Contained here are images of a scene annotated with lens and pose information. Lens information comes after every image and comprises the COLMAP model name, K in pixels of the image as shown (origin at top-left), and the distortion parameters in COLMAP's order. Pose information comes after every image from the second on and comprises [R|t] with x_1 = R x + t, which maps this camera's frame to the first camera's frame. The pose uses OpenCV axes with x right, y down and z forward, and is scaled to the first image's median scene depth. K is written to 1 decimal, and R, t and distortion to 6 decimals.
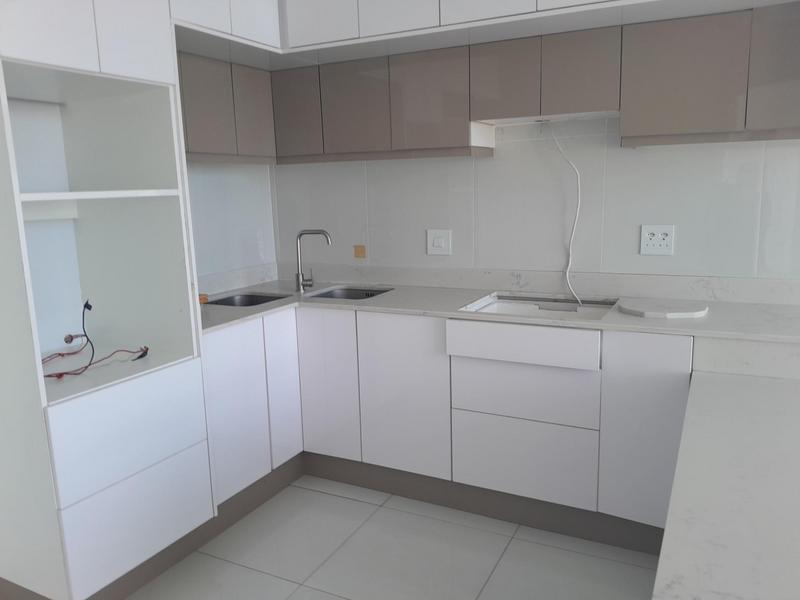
lens RADIAL K [[622.3, 0, 384.6], [0, 622.3, 303.2], [0, 0, 1]] dist [-0.039394, -0.006948]
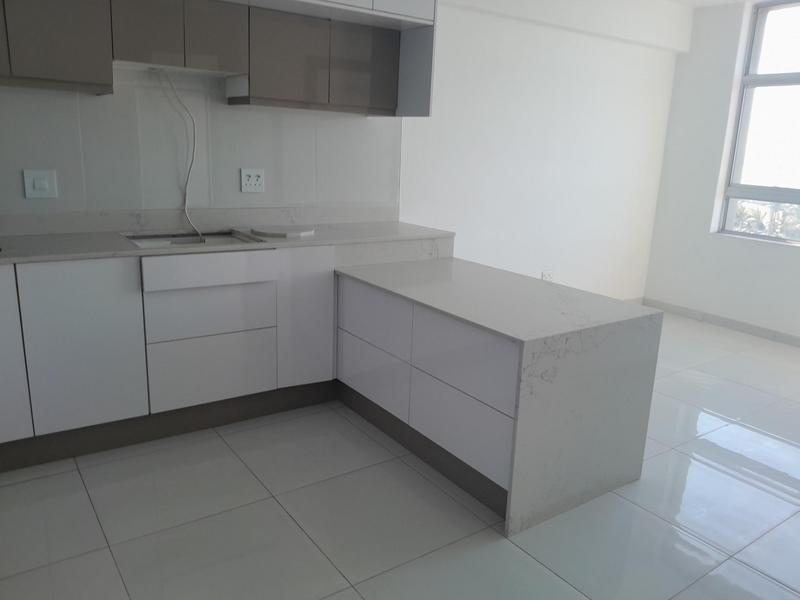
lens RADIAL K [[622.3, 0, 384.6], [0, 622.3, 303.2], [0, 0, 1]] dist [-0.039394, -0.006948]
pose [[0.450835, -0.167535, 0.876744, -0.566307], [0.088780, 0.985774, 0.142717, -0.010548], [-0.888181, 0.013496, 0.459295, 0.160821]]
